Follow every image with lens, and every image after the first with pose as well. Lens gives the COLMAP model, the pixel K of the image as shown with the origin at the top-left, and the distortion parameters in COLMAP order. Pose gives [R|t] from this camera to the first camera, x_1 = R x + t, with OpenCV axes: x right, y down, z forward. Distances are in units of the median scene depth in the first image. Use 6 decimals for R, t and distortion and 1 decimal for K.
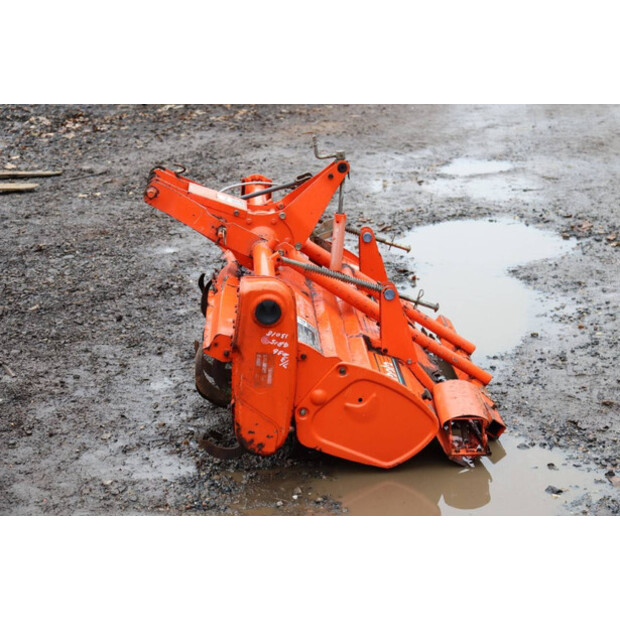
lens RADIAL K [[1265.7, 0, 310.0], [0, 1265.7, 310.8], [0, 0, 1]] dist [0.429138, 0.000000]
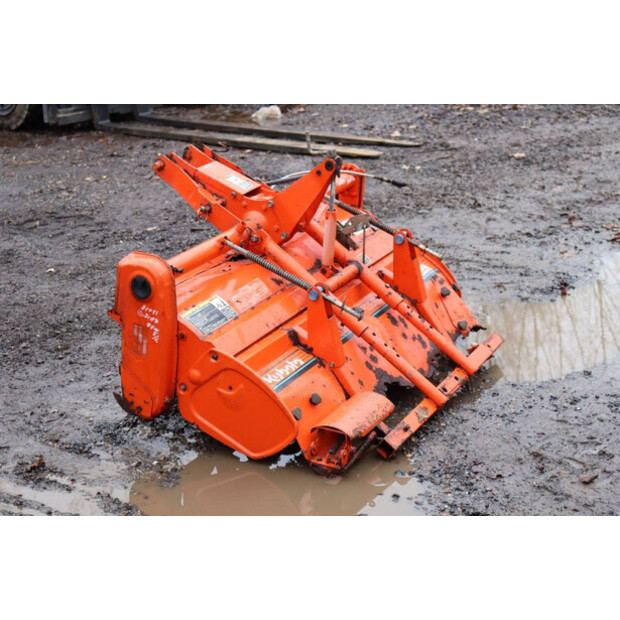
lens RADIAL K [[1195.4, 0, 311.1], [0, 1195.4, 310.4], [0, 0, 1]] dist [0.297933, 0.000000]
pose [[0.853348, 0.188691, -0.485996, 0.567930], [-0.171157, 0.981932, 0.080711, -0.083577], [0.492445, 0.014307, 0.870226, 0.181131]]
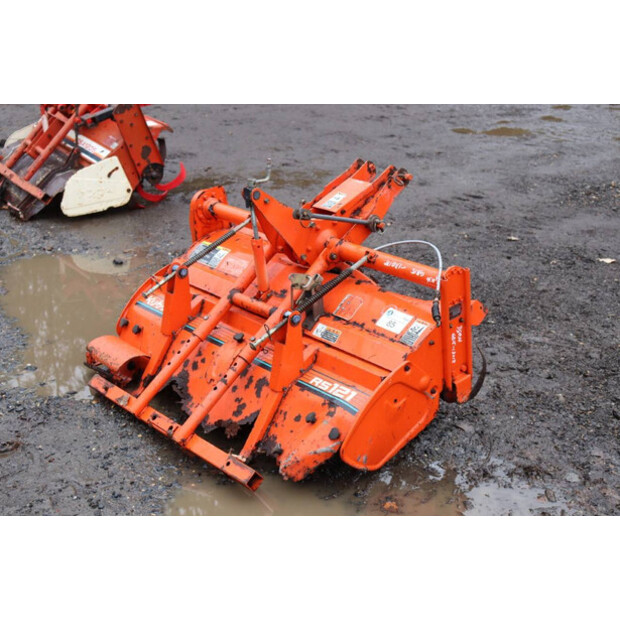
lens RADIAL K [[968.1, 0, 308.4], [0, 968.1, 311.2], [0, 0, 1]] dist [0.121342, 0.000000]
pose [[-0.799668, 0.268334, -0.537149, 0.500822], [-0.142536, 0.784183, 0.603938, -0.596405], [0.583280, 0.559513, -0.588838, 1.764933]]
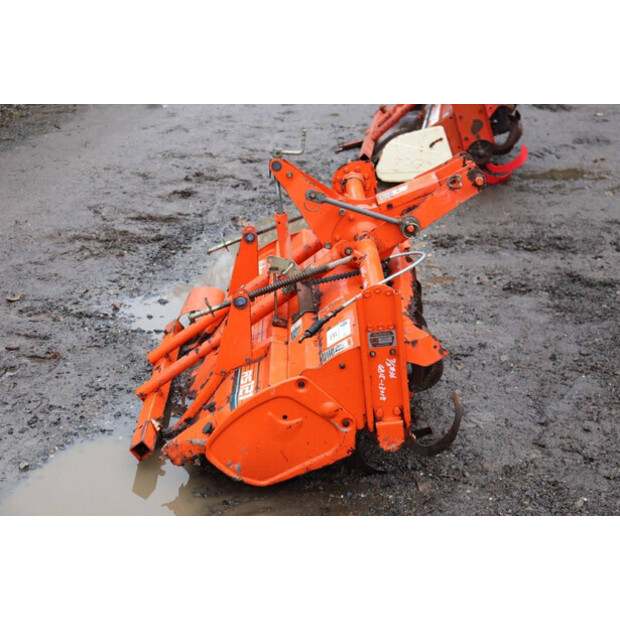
lens RADIAL K [[1031.7, 0, 310.2], [0, 1031.7, 309.1], [0, 0, 1]] dist [0.176967, 0.000000]
pose [[-0.998123, 0.024820, 0.055988, -0.047376], [0.054985, 0.765760, 0.640772, -0.604620], [-0.026970, 0.642647, -0.765687, 1.904541]]
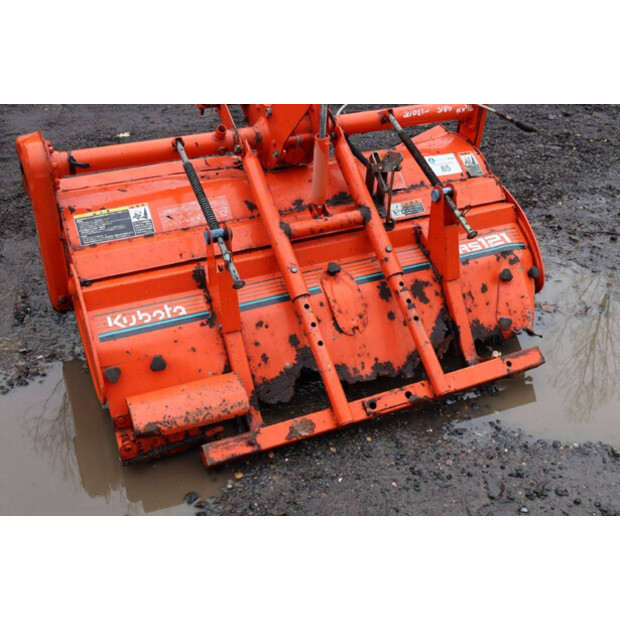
lens RADIAL K [[689.6, 0, 308.6], [0, 689.6, 309.9], [0, 0, 1]] dist [-0.034291, 0.000000]
pose [[0.350393, 0.529613, -0.772486, 0.472523], [-0.318331, 0.843017, 0.433576, -0.194800], [0.880846, 0.093984, 0.463979, 0.928949]]
